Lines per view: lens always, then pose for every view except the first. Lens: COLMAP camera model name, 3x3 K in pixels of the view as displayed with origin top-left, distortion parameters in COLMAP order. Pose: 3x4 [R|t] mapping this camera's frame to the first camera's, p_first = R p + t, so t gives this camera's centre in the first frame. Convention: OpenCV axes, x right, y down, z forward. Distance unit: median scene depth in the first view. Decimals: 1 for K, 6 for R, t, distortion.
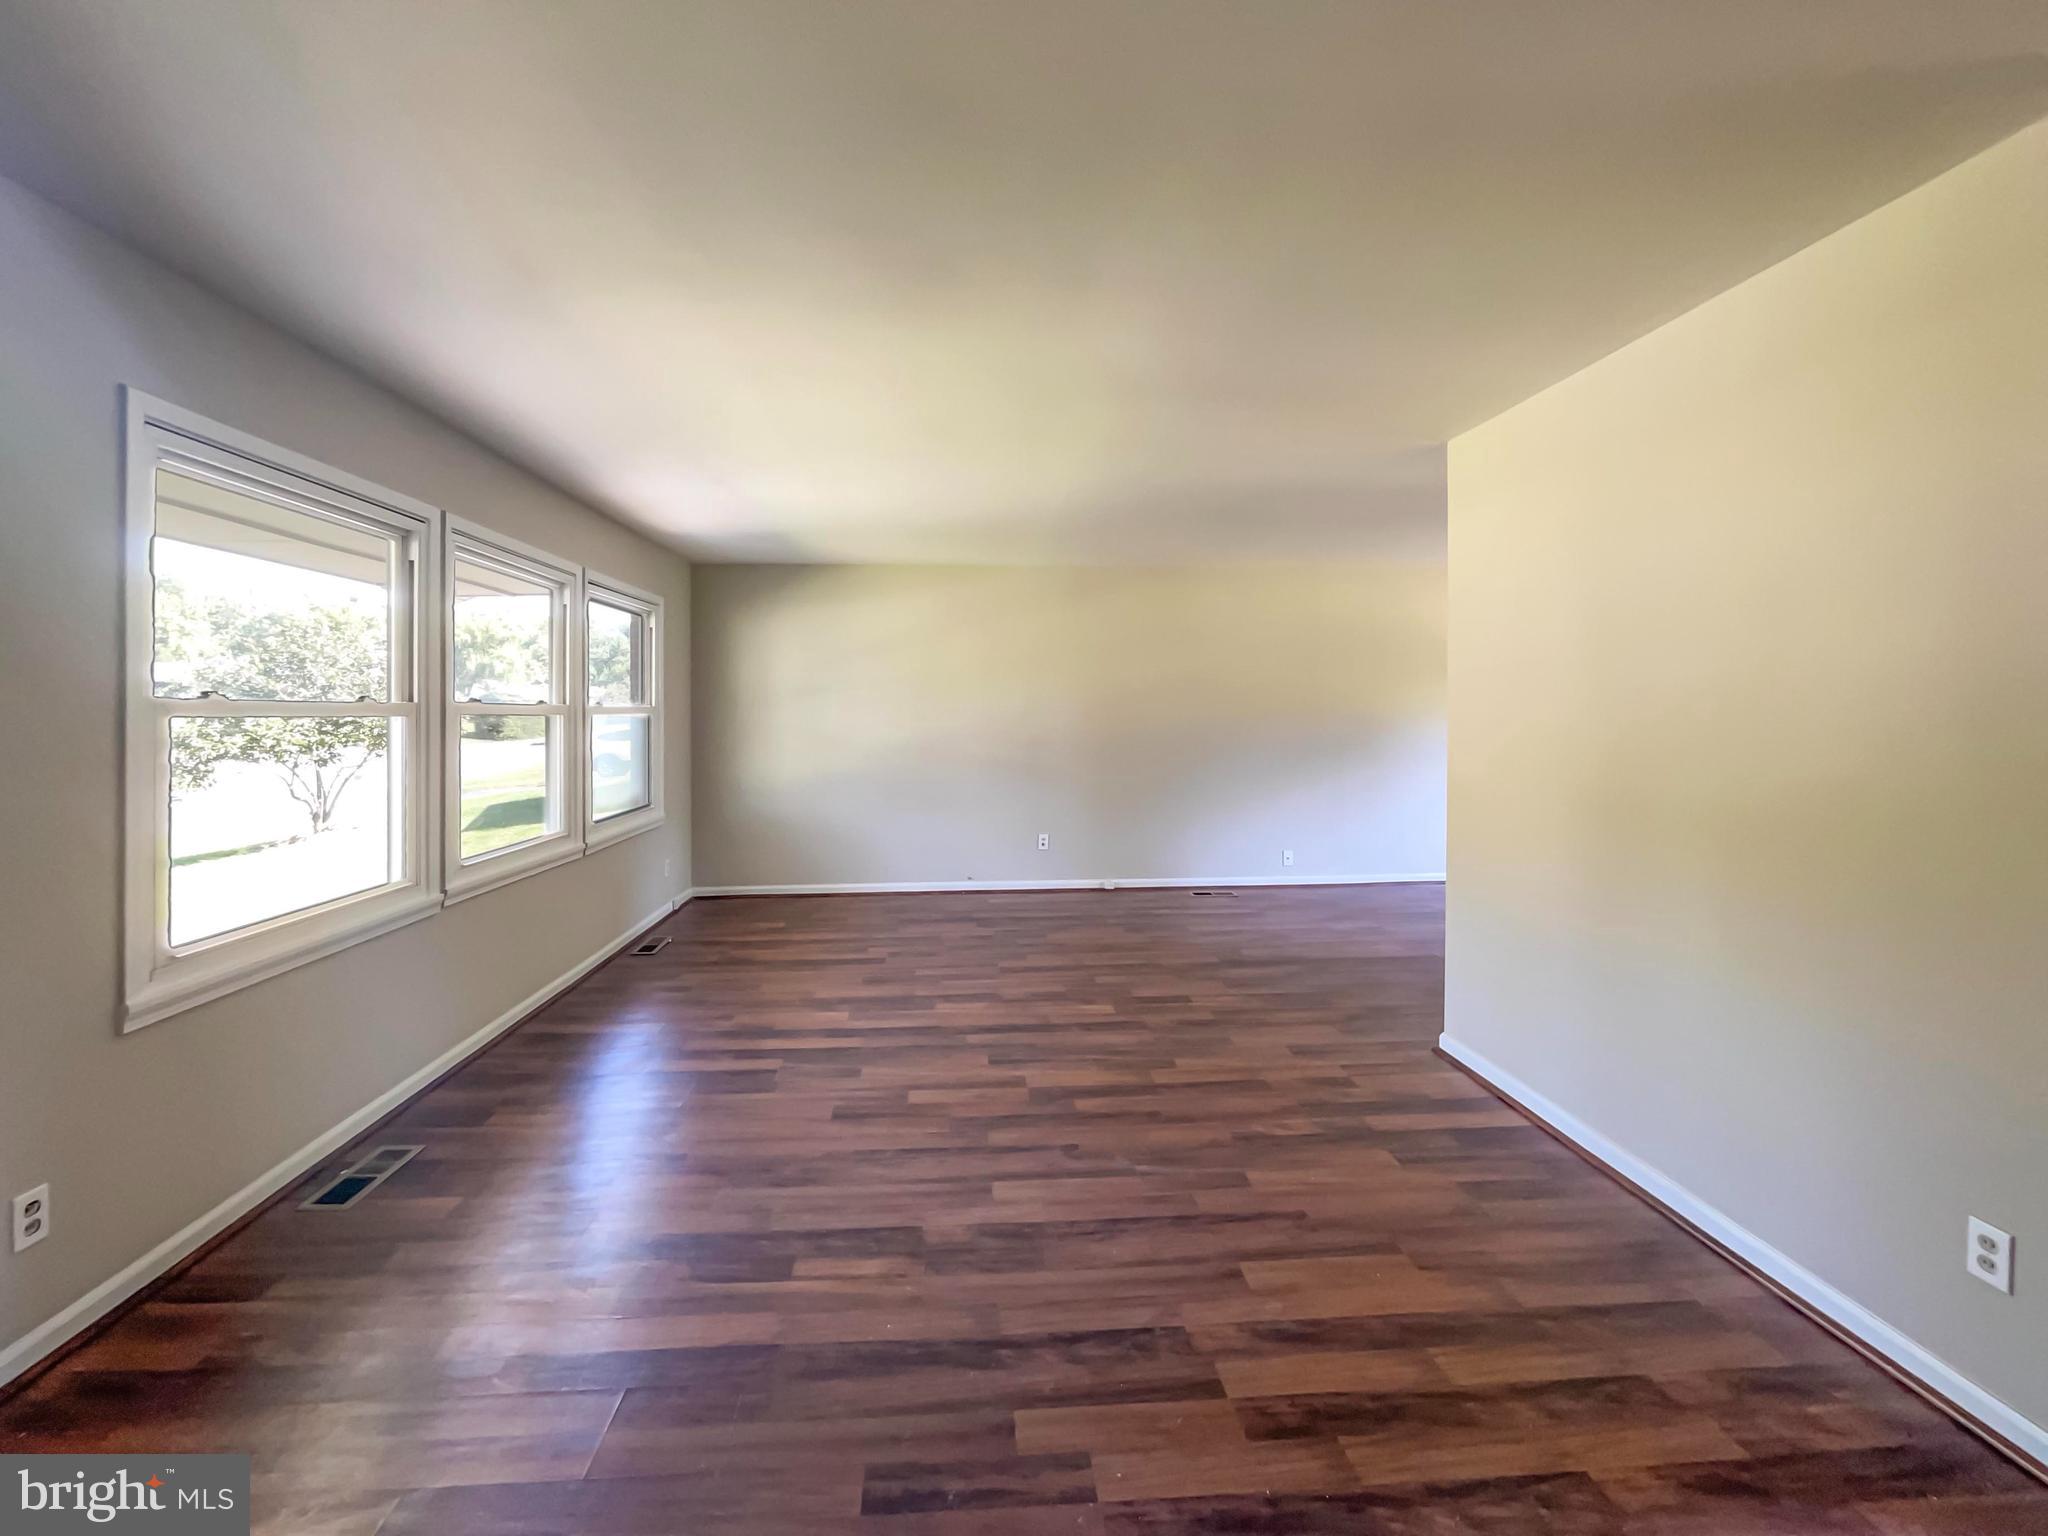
lens RADIAL K [[838.9, 0, 1019.5], [0, 838.9, 716.0], [0, 0, 1]] dist [-0.013648, 0.003092]
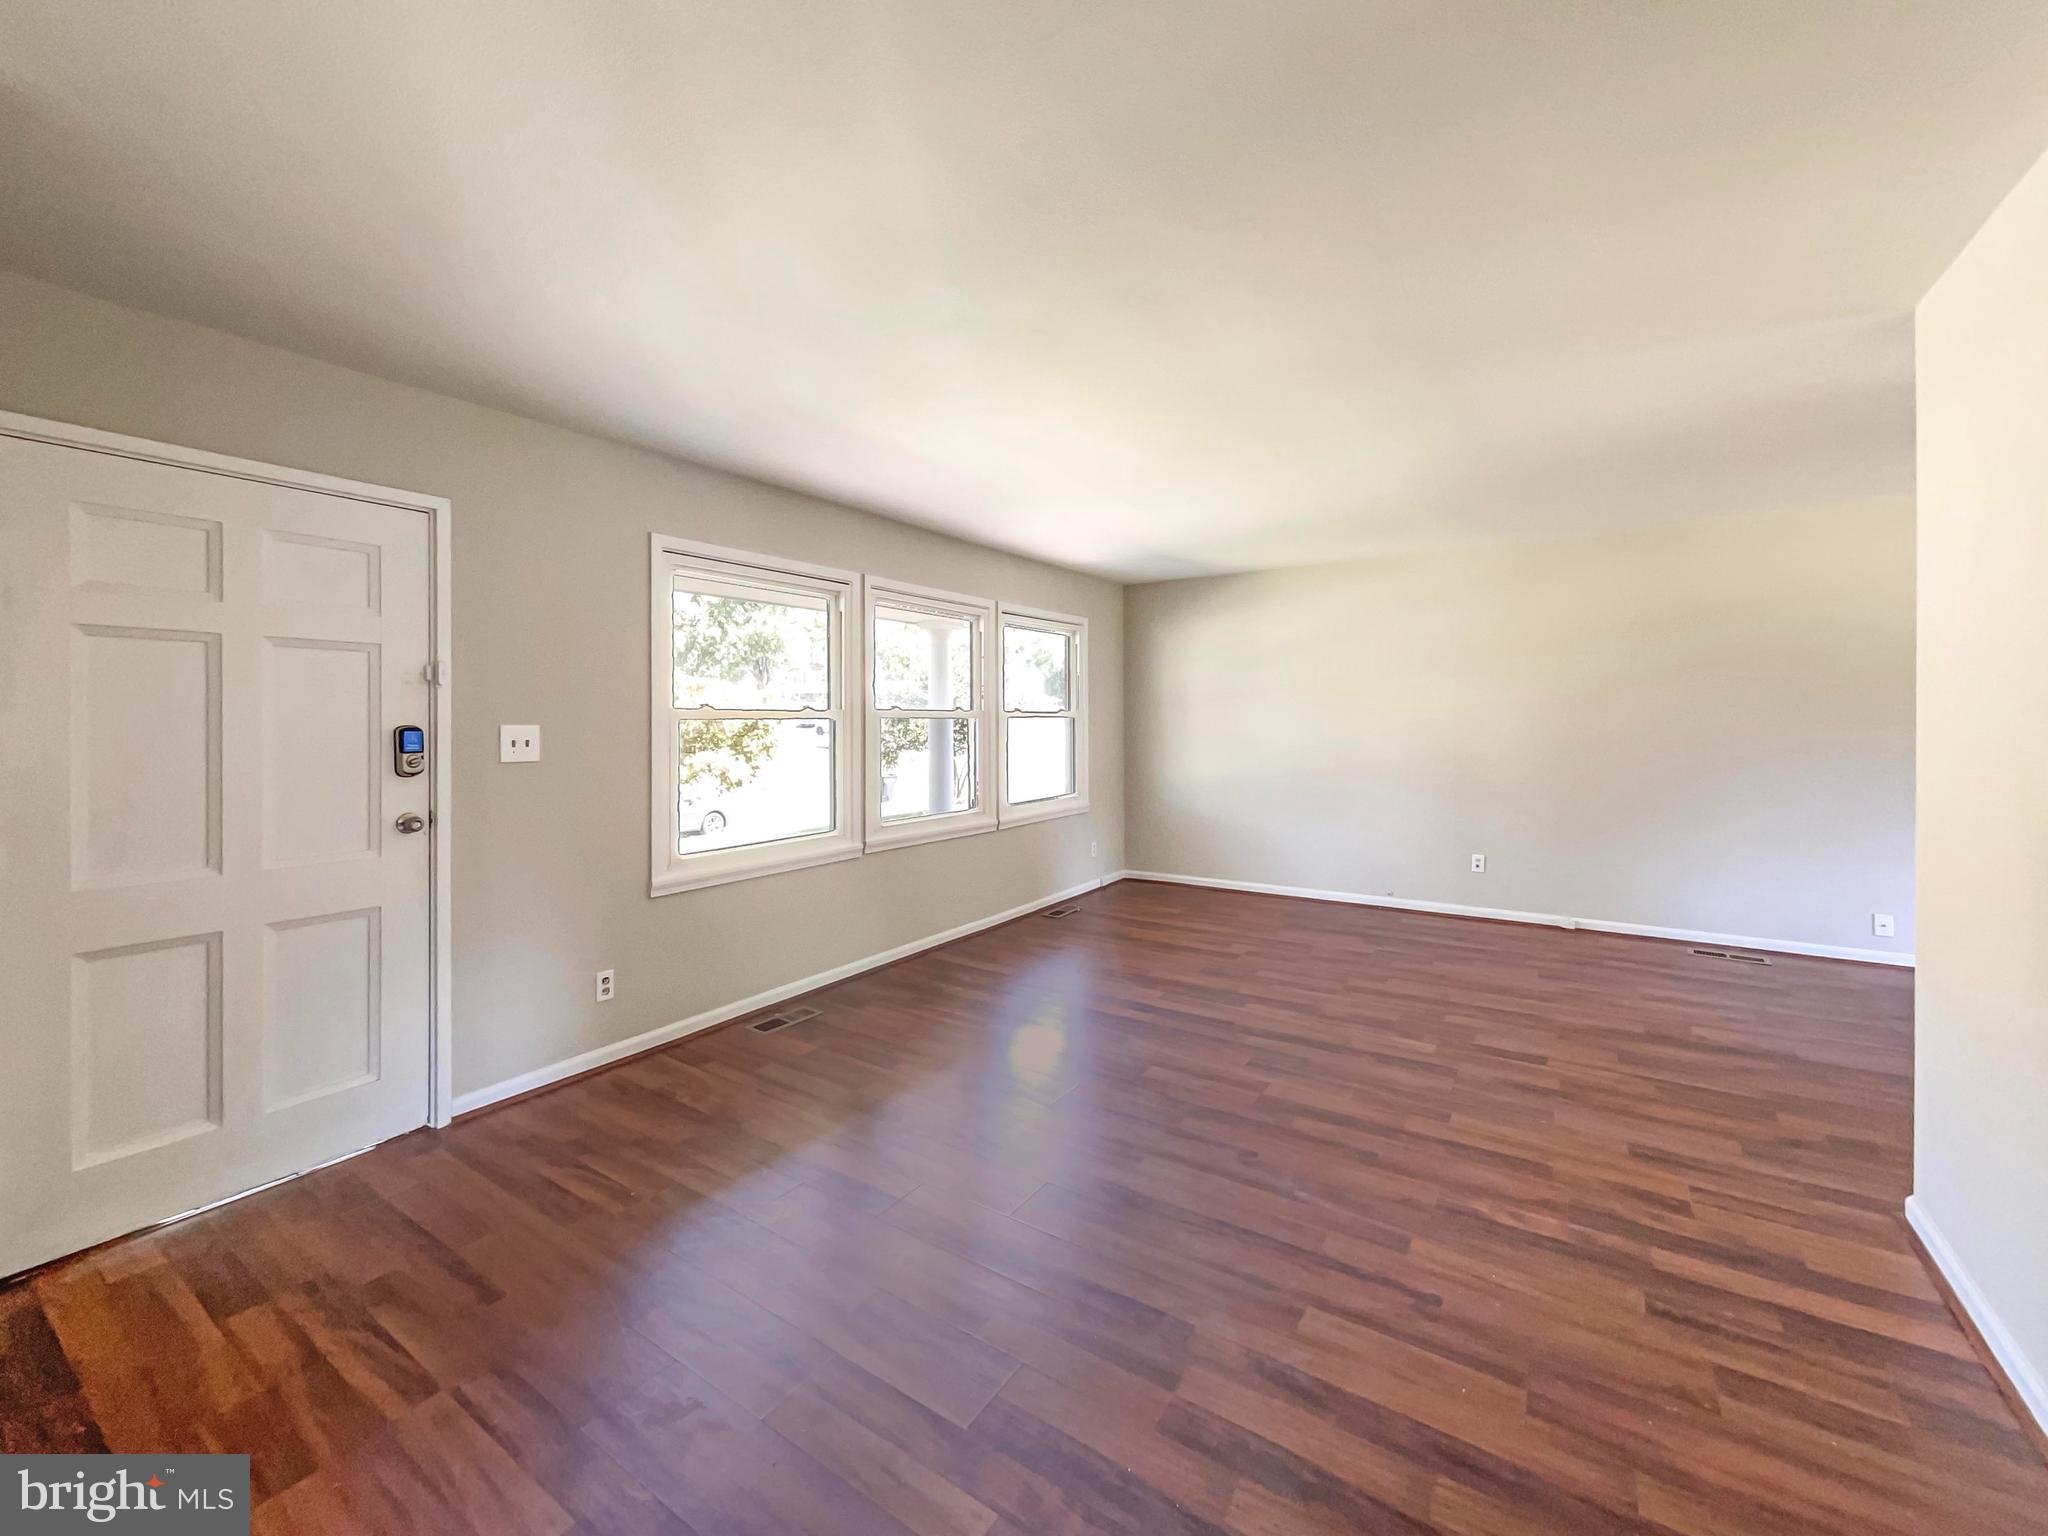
lens RADIAL K [[833.0, 0, 1029.7], [0, 833.0, 721.5], [0, 0, 1]] dist [0.000948, 0.000246]
pose [[0.791978, 0.002457, -0.610545, 0.395358], [-0.000999, 0.999996, 0.002729, 0.000122], [0.610549, -0.001551, 0.791977, 0.049598]]
